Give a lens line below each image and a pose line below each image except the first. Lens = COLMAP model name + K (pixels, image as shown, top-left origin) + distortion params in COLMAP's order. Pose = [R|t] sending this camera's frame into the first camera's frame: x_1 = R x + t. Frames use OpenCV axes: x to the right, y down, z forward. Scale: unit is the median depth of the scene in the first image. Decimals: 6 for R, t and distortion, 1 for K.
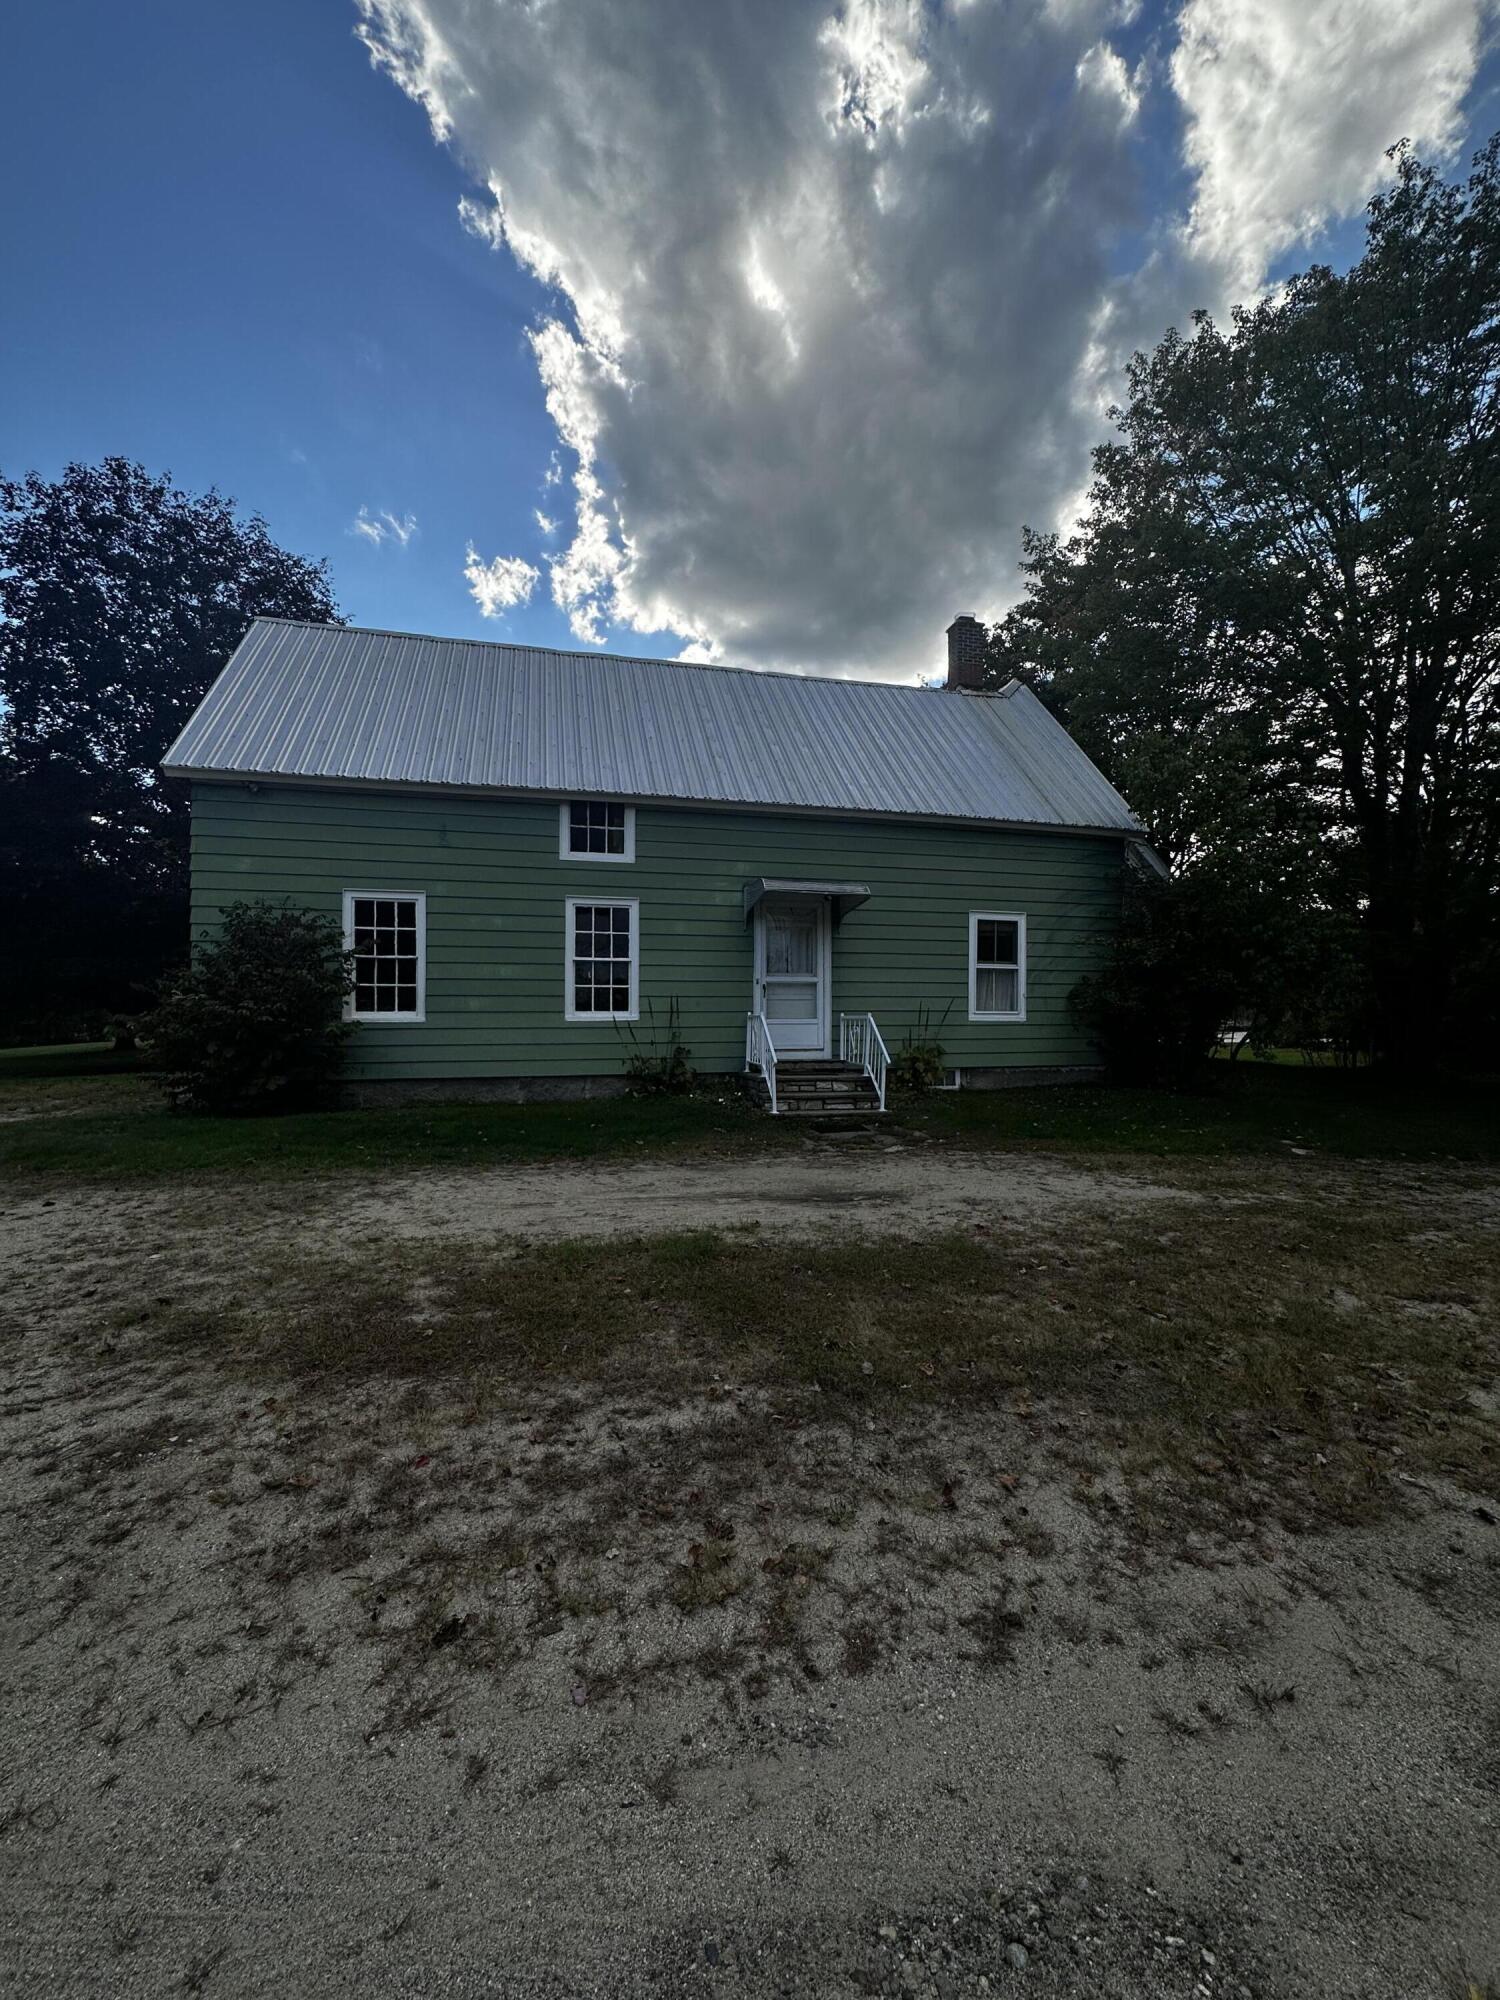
lens RADIAL K [[801.2, 0, 750.3], [0, 801.2, 1001.4], [0, 0, 1]] dist [-0.004147, 0.000547]
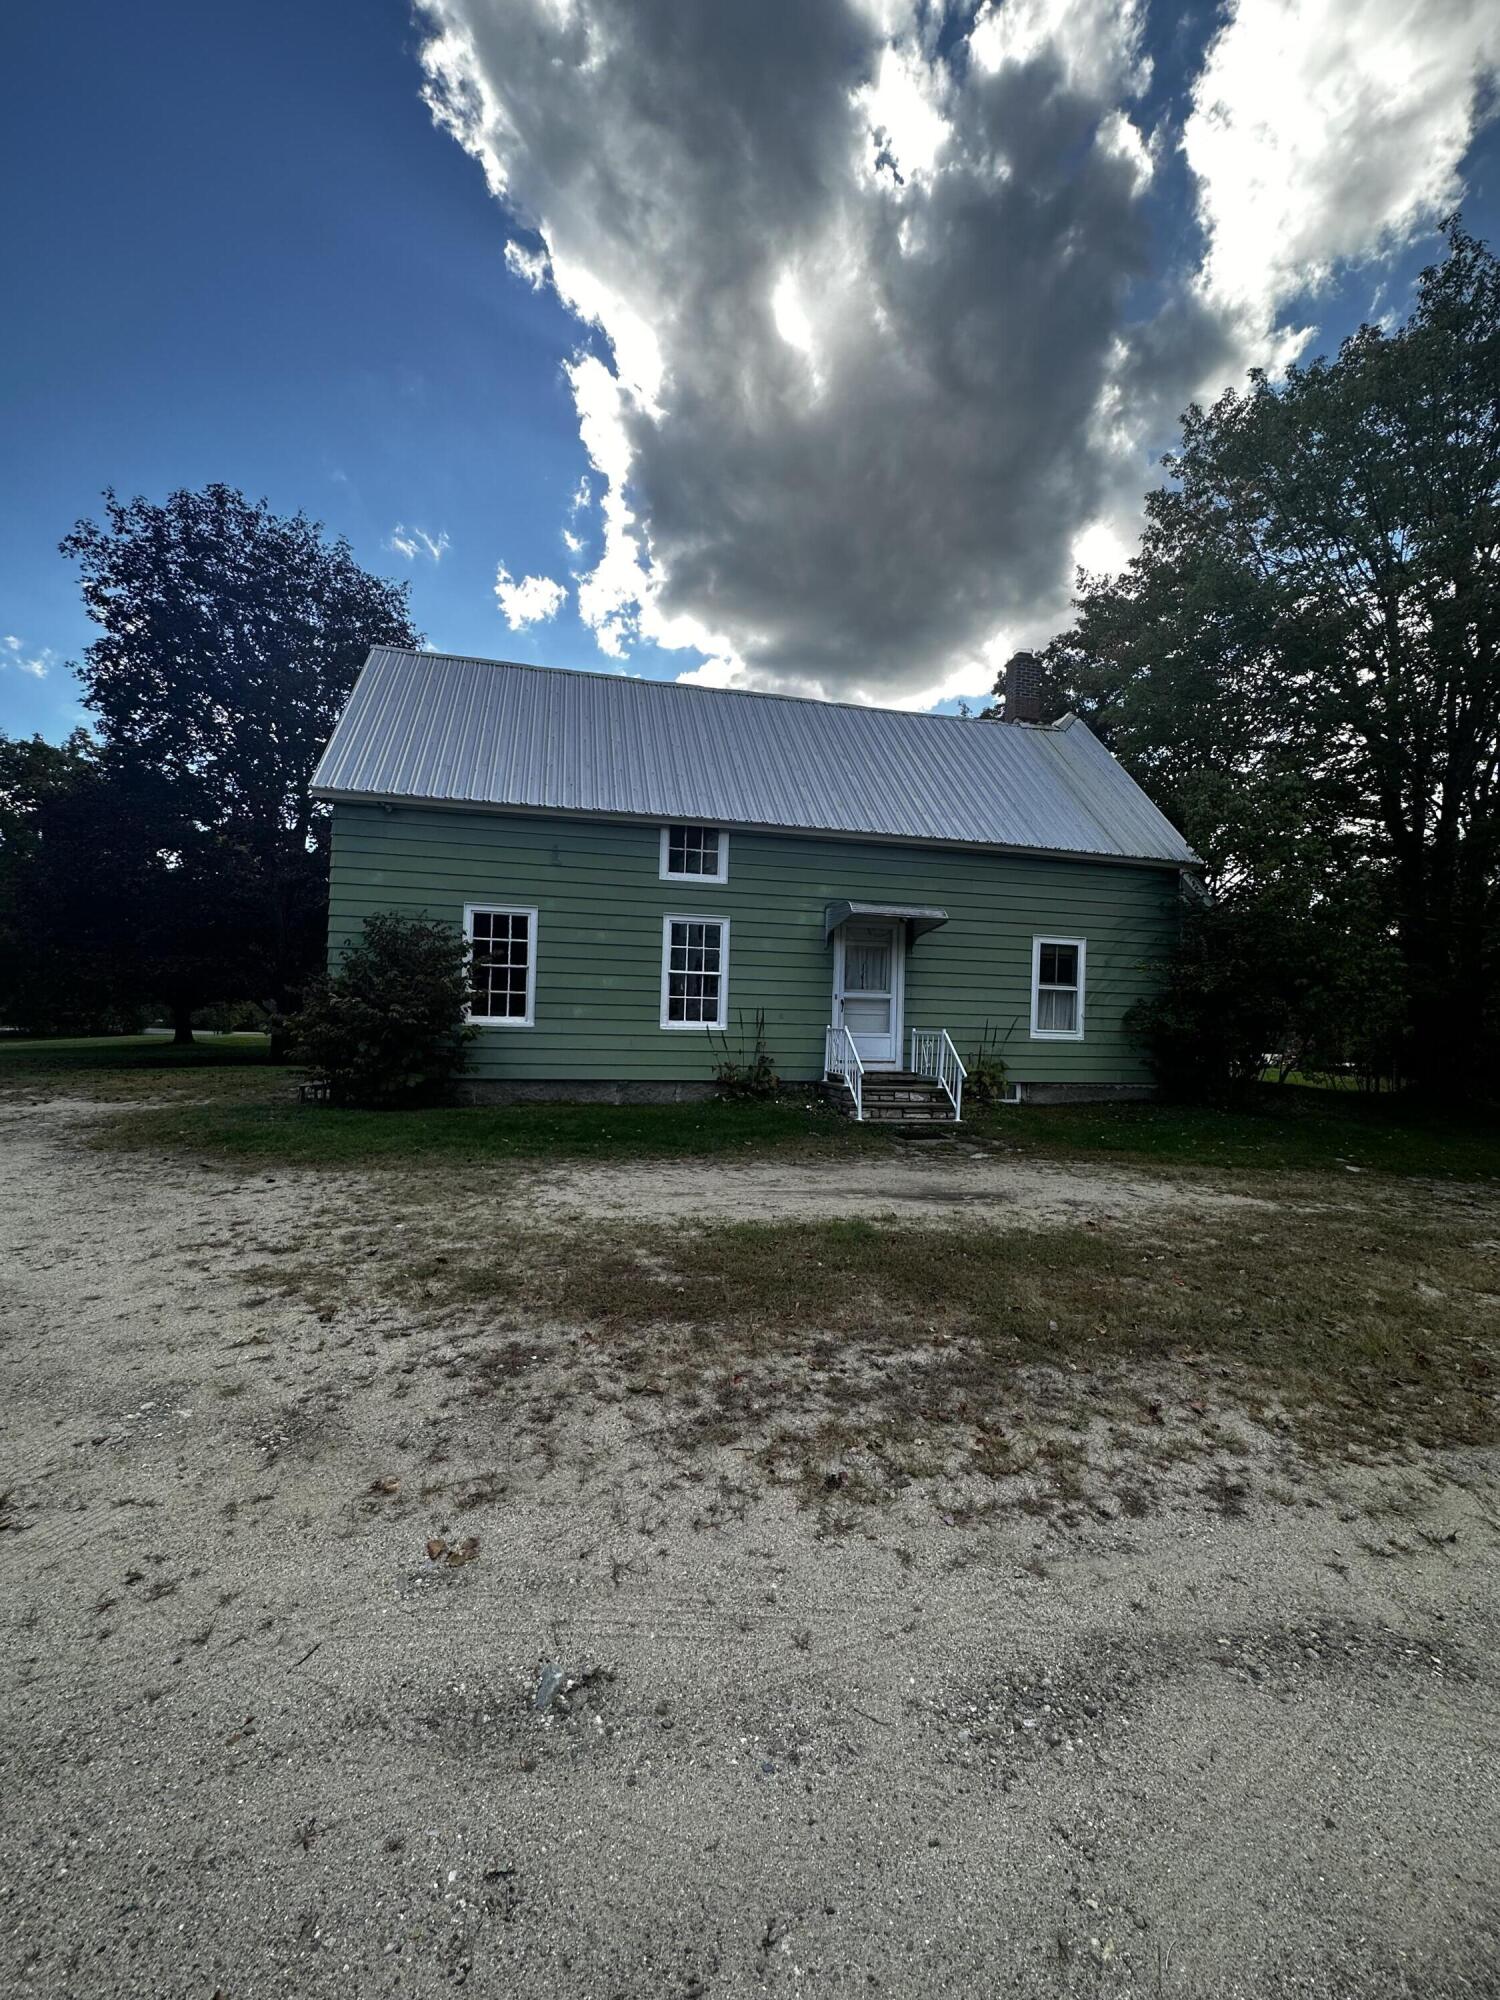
lens RADIAL K [[801.2, 0, 749.6], [0, 801.2, 1001.6], [0, 0, 1]] dist [-0.004147, 0.000547]
pose [[0.999589, 0.025555, -0.012974, -0.109919], [-0.025688, 0.999618, -0.010216, -0.005352], [0.012708, 0.010546, 0.999864, -0.083259]]
